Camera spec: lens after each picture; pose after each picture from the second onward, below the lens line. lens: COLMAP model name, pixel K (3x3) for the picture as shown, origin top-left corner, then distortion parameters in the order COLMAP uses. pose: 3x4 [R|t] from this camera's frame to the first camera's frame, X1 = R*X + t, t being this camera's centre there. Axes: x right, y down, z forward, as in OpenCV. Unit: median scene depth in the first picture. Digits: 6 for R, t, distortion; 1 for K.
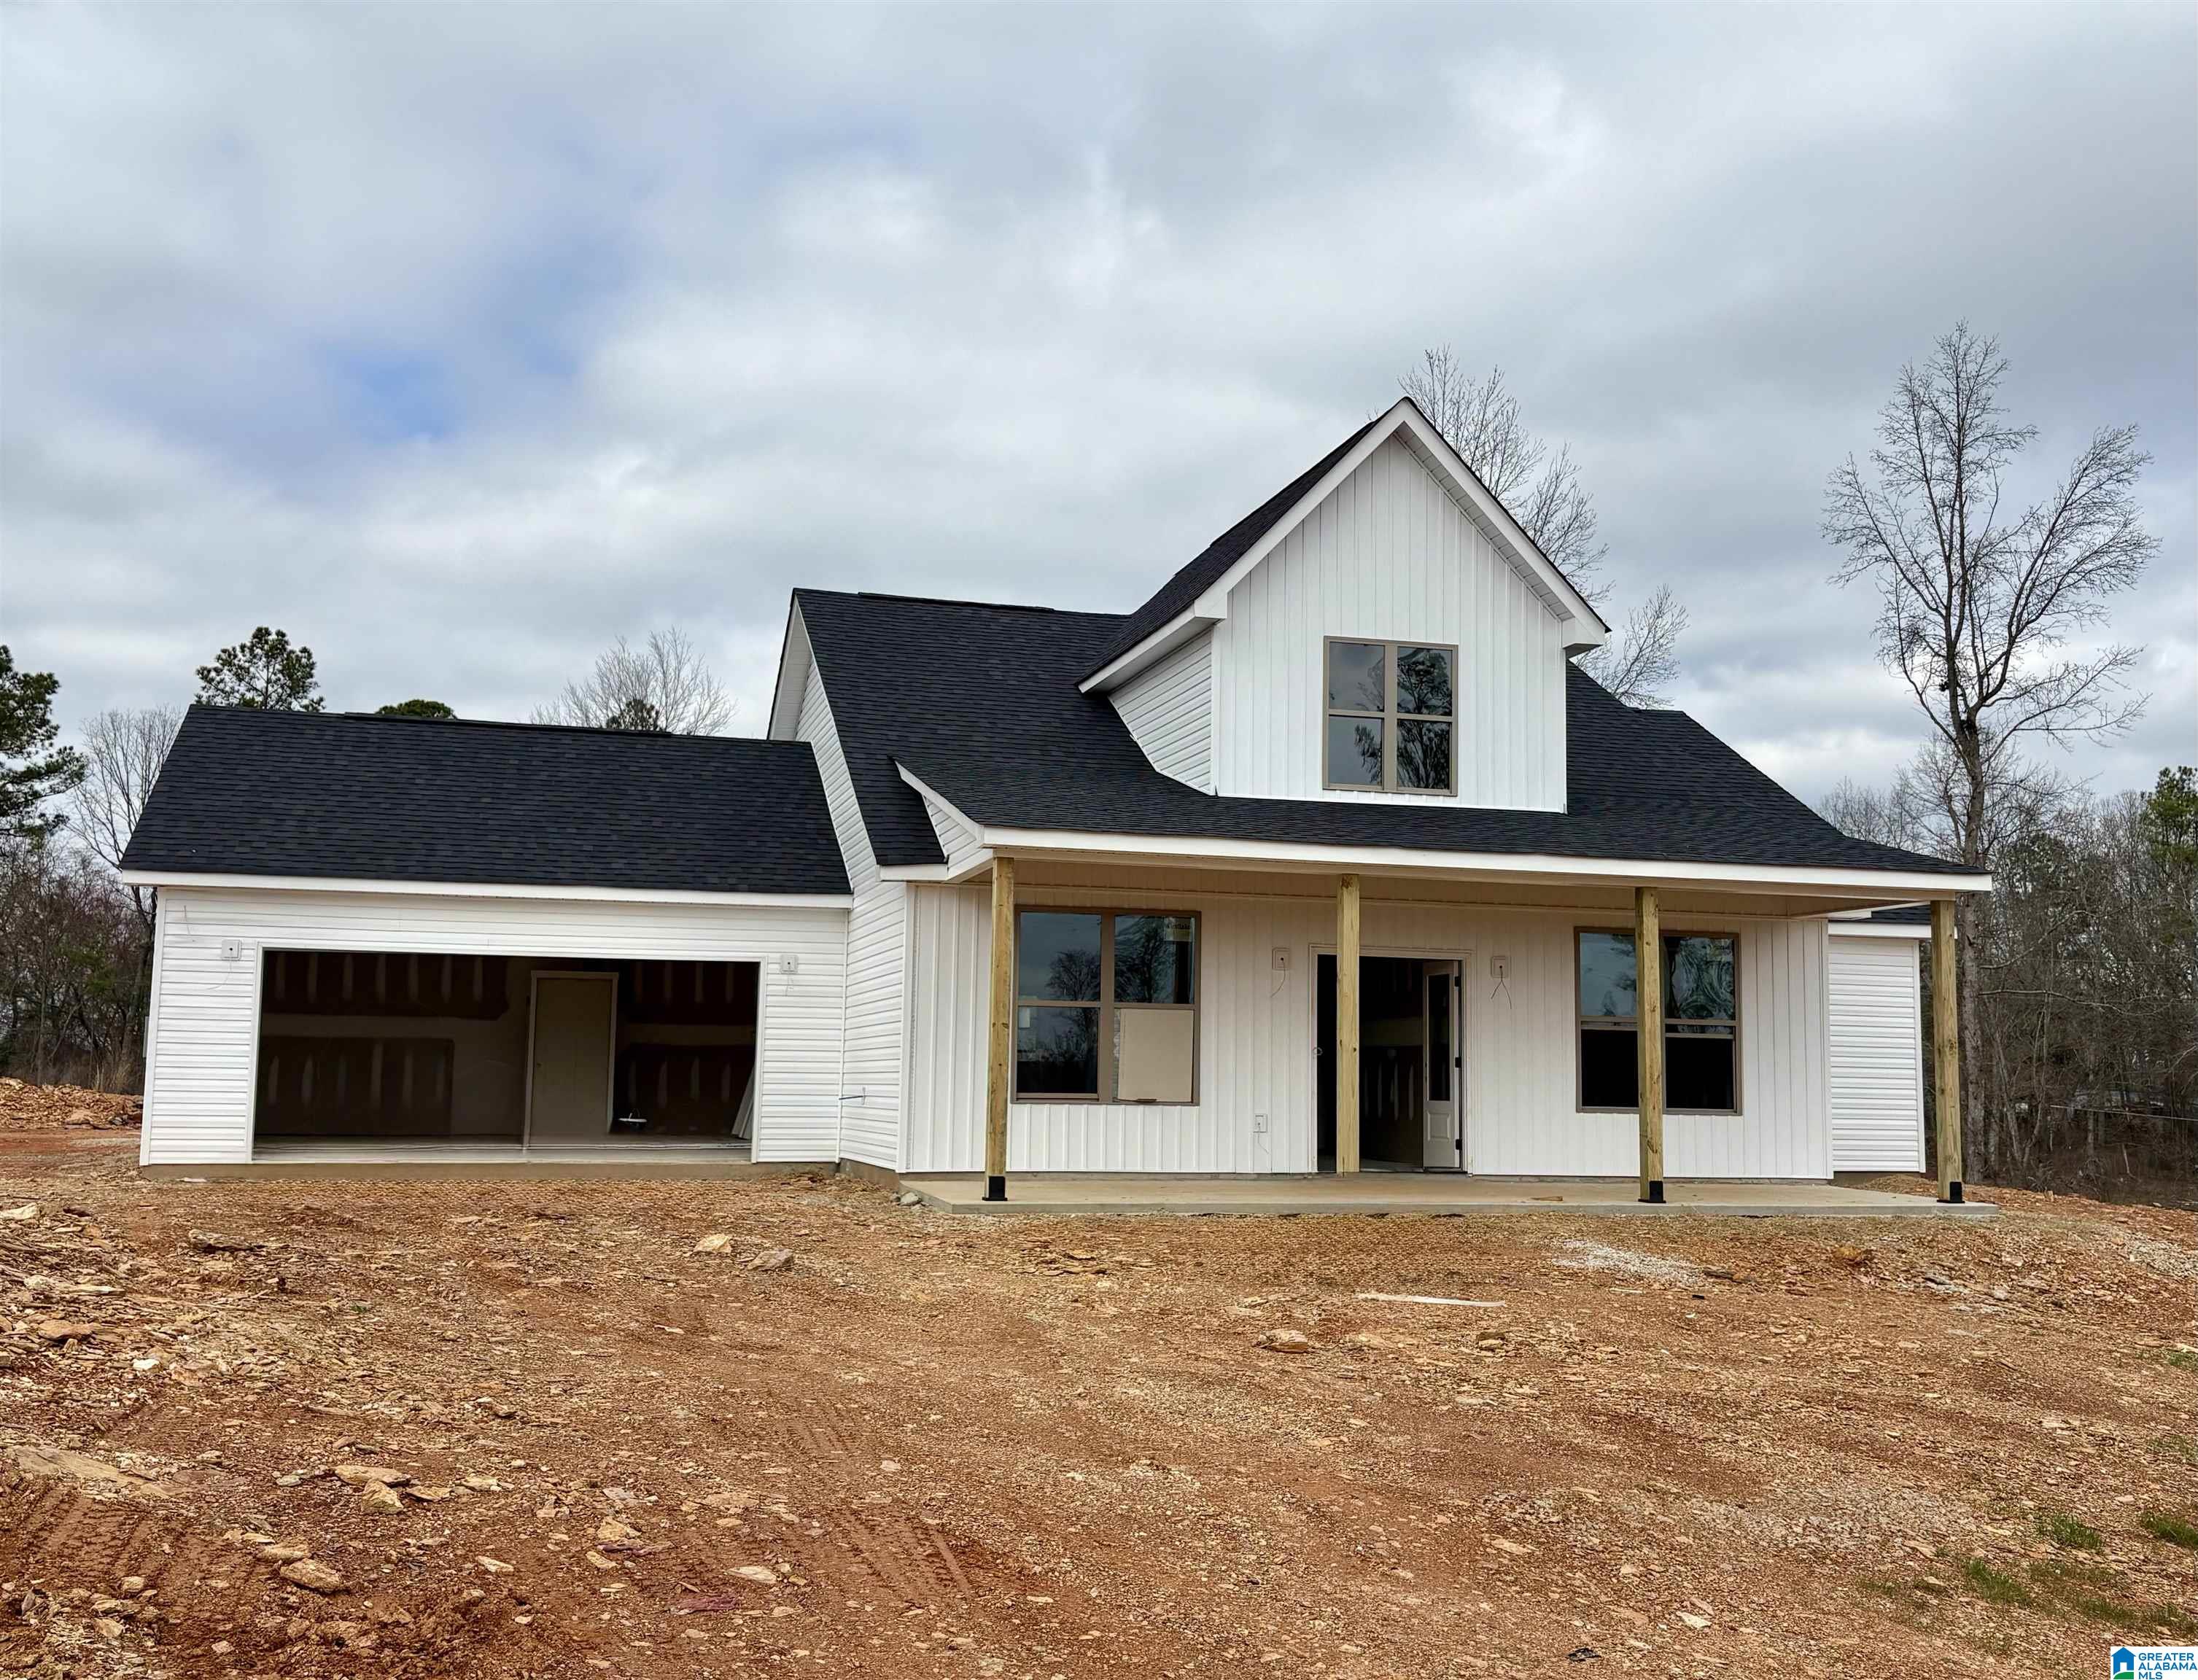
lens RADIAL K [[2179.3, 0, 1100.5], [0, 2179.3, 827.2], [0, 0, 1]] dist [0.096243, 0.000000]
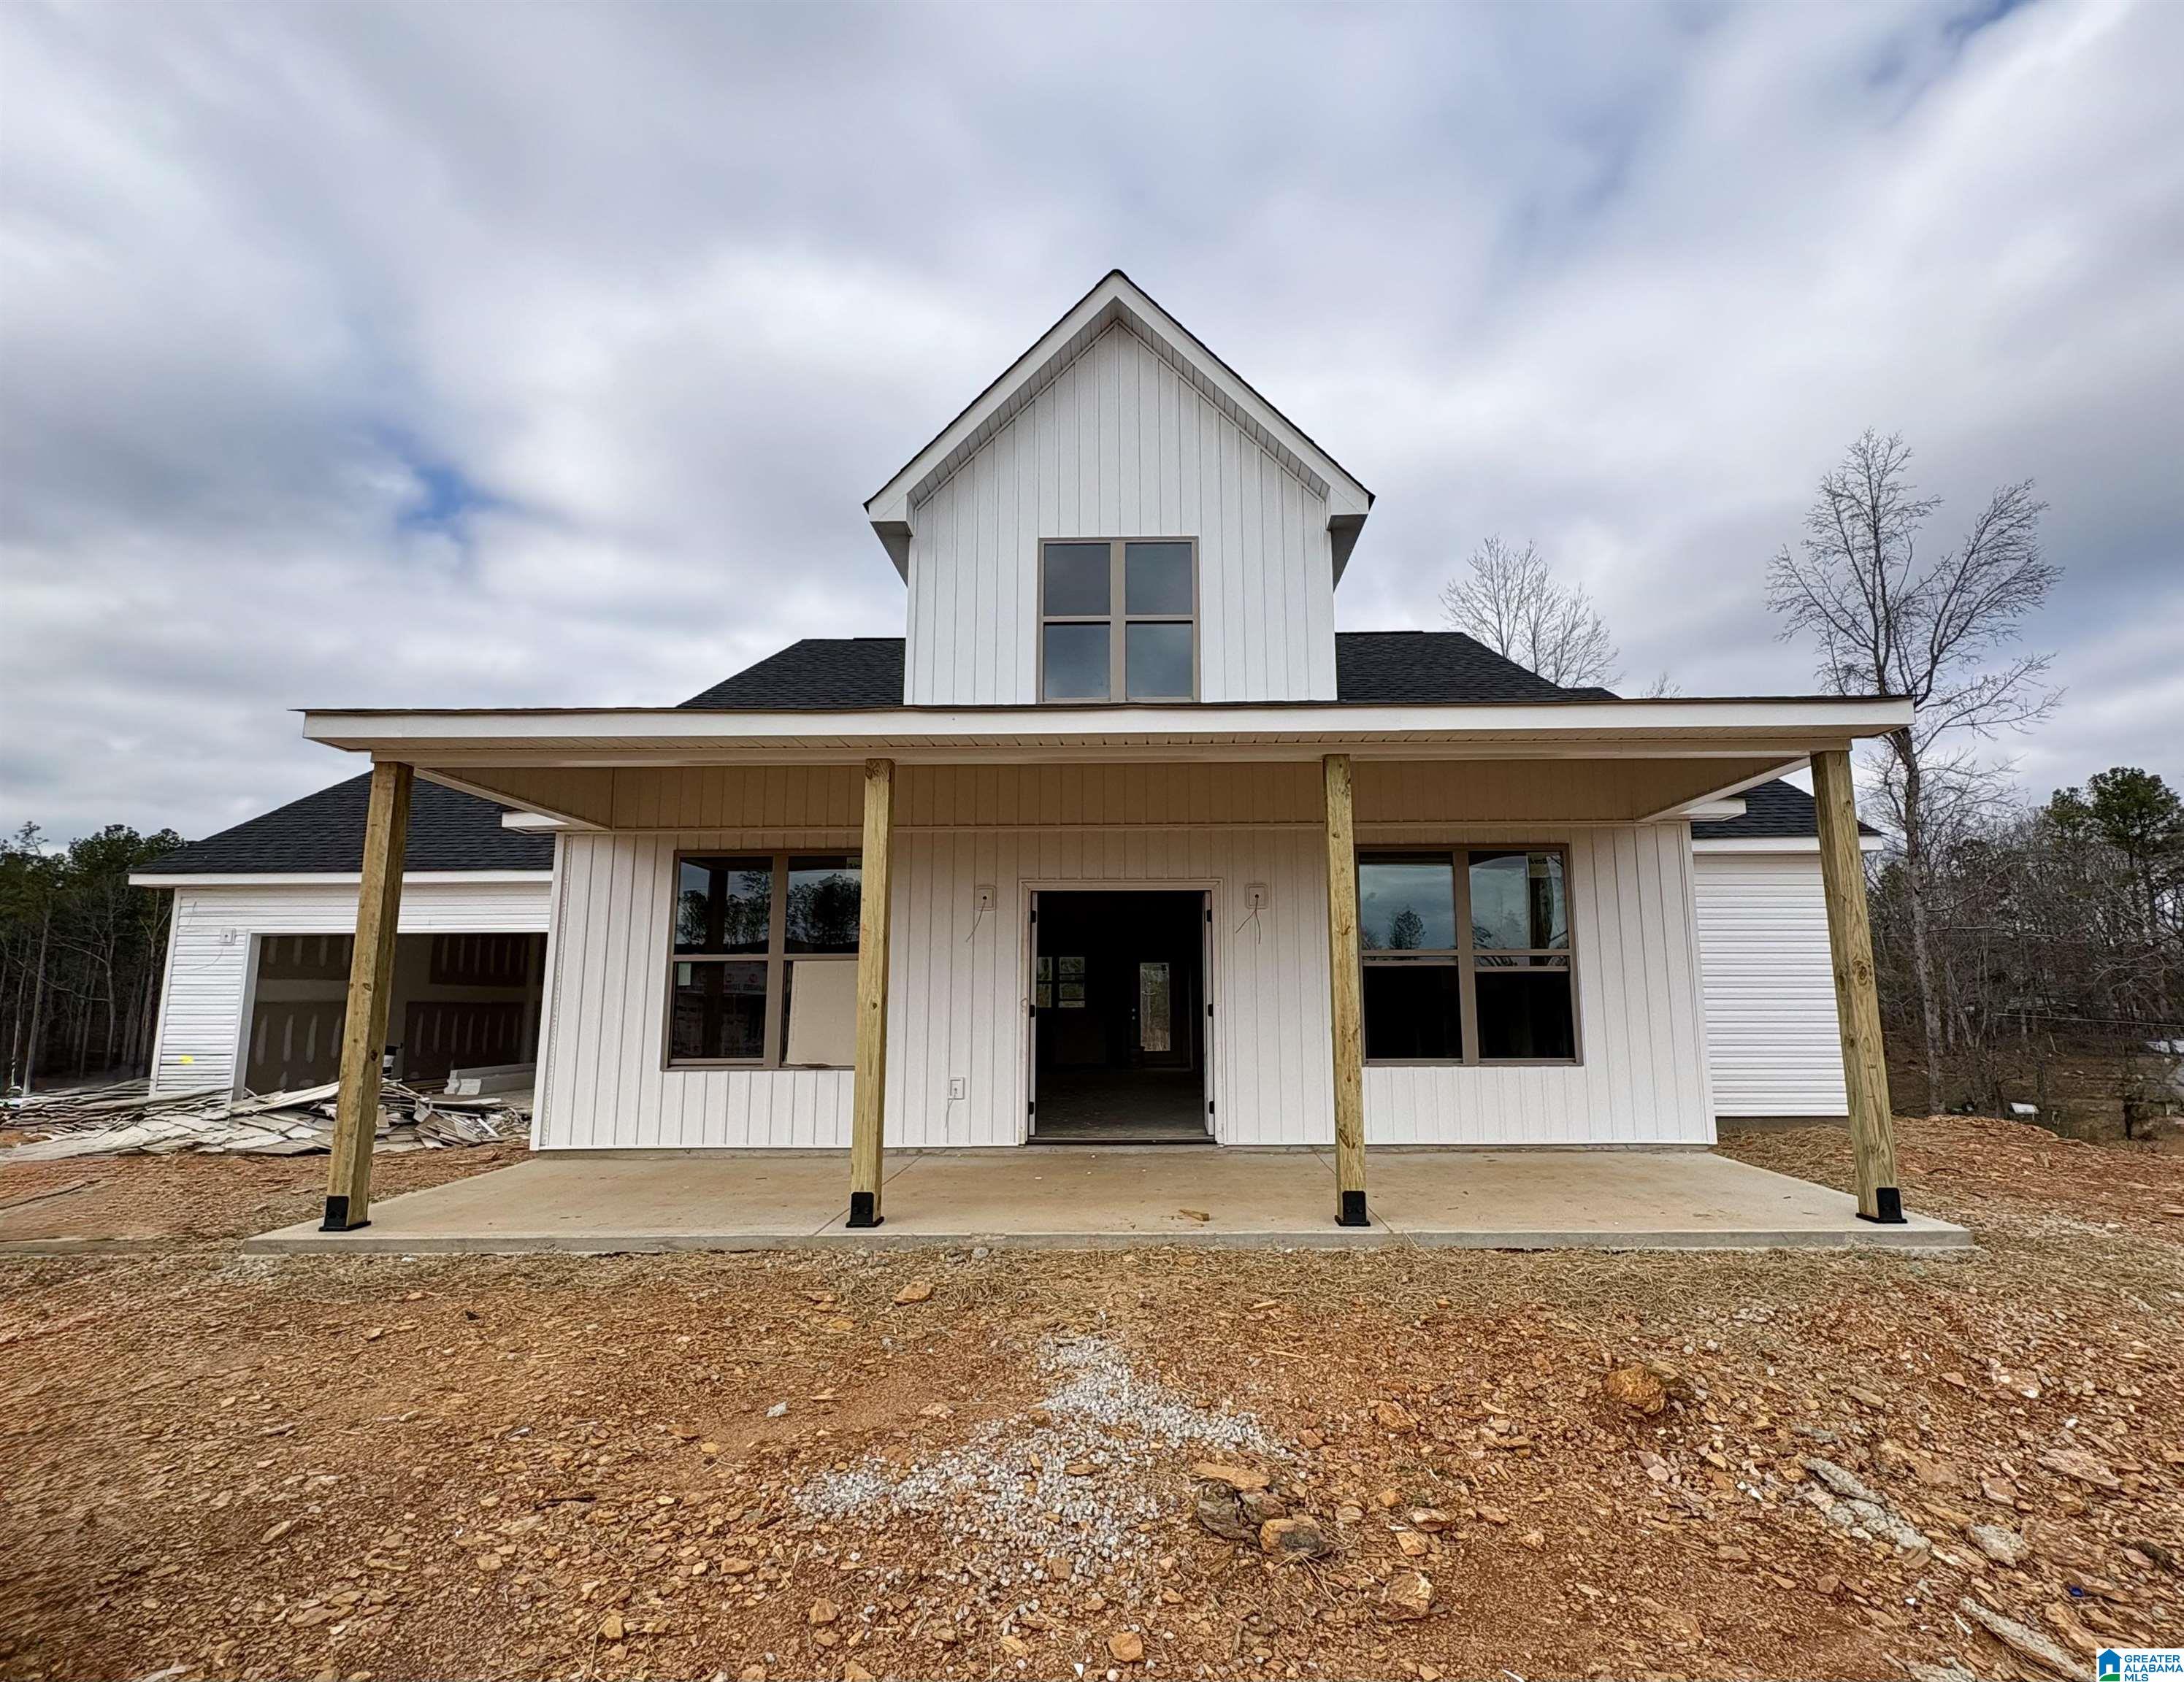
lens RADIAL K [[1044.5, 0, 1097.1], [0, 1044.5, 851.9], [0, 0, 1]] dist [0.015606, 0.000895]
pose [[0.957148, -0.063520, -0.282548, 0.108296], [0.054565, 0.997730, -0.039460, 0.026764], [0.284413, 0.022352, 0.958441, 0.267323]]
